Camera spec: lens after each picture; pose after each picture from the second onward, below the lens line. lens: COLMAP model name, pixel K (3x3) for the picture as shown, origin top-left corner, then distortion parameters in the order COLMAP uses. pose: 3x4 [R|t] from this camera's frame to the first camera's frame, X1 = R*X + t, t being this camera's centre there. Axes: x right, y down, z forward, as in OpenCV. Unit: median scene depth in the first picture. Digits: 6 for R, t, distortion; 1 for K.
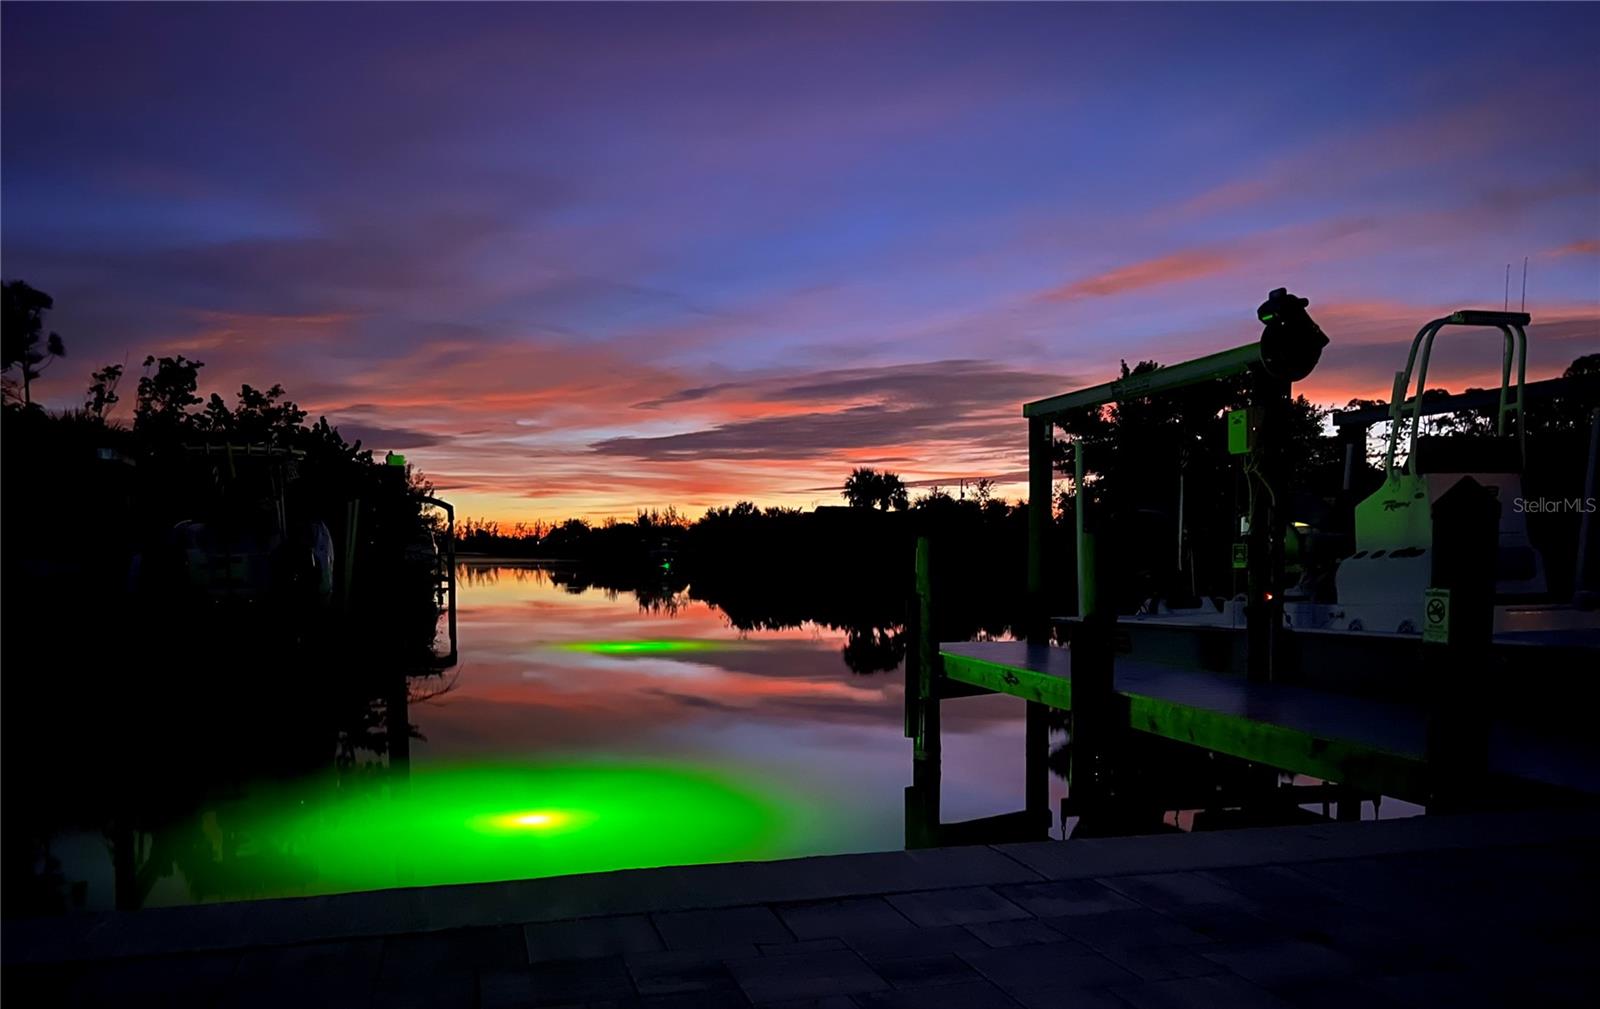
lens RADIAL K [[1238.1, 0, 825.8], [0, 1238.1, 614.7], [0, 0, 1]] dist [0.167739, -0.325948]
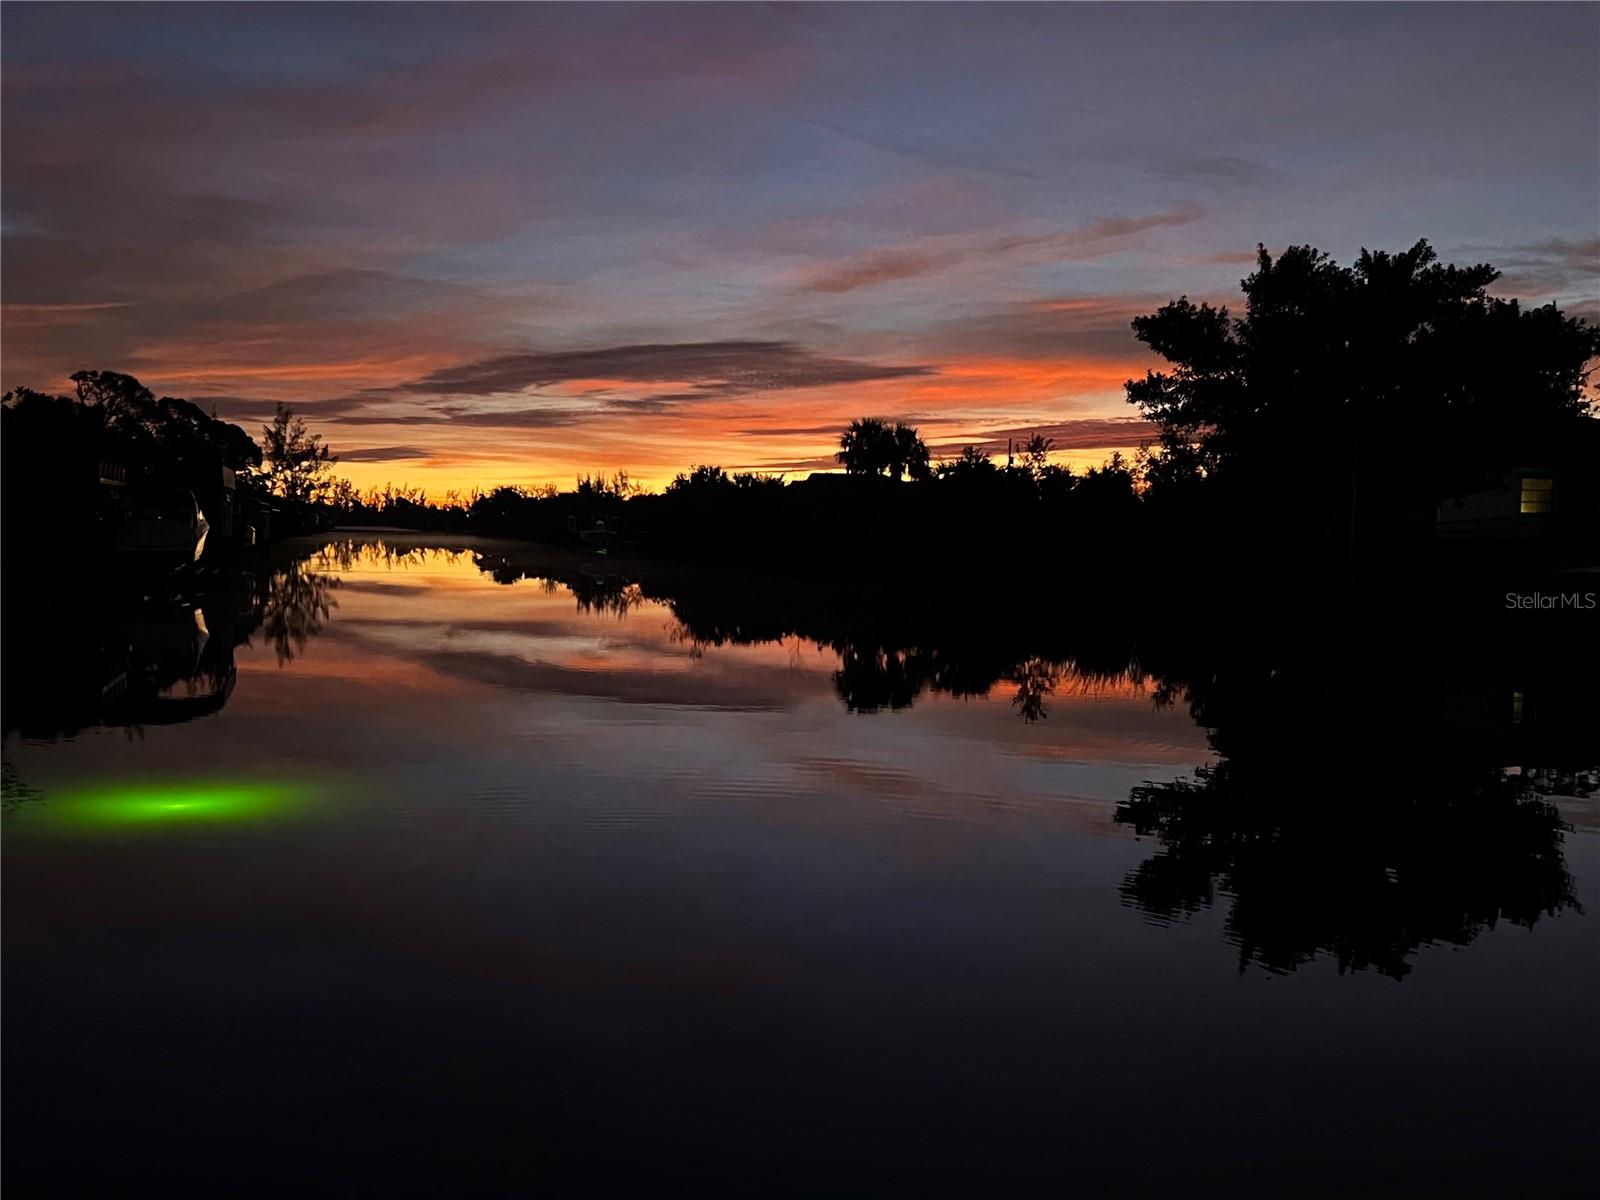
lens RADIAL K [[1559.9, 0, 800.0], [0, 1559.9, 600.0], [0, 0, 1]] dist [0.180247, -0.519718]
pose [[0.999533, 0.015717, -0.026200, 0.016439], [-0.015893, 0.999853, -0.006500, -0.009212], [0.026094, 0.006914, 0.999636, 0.110243]]
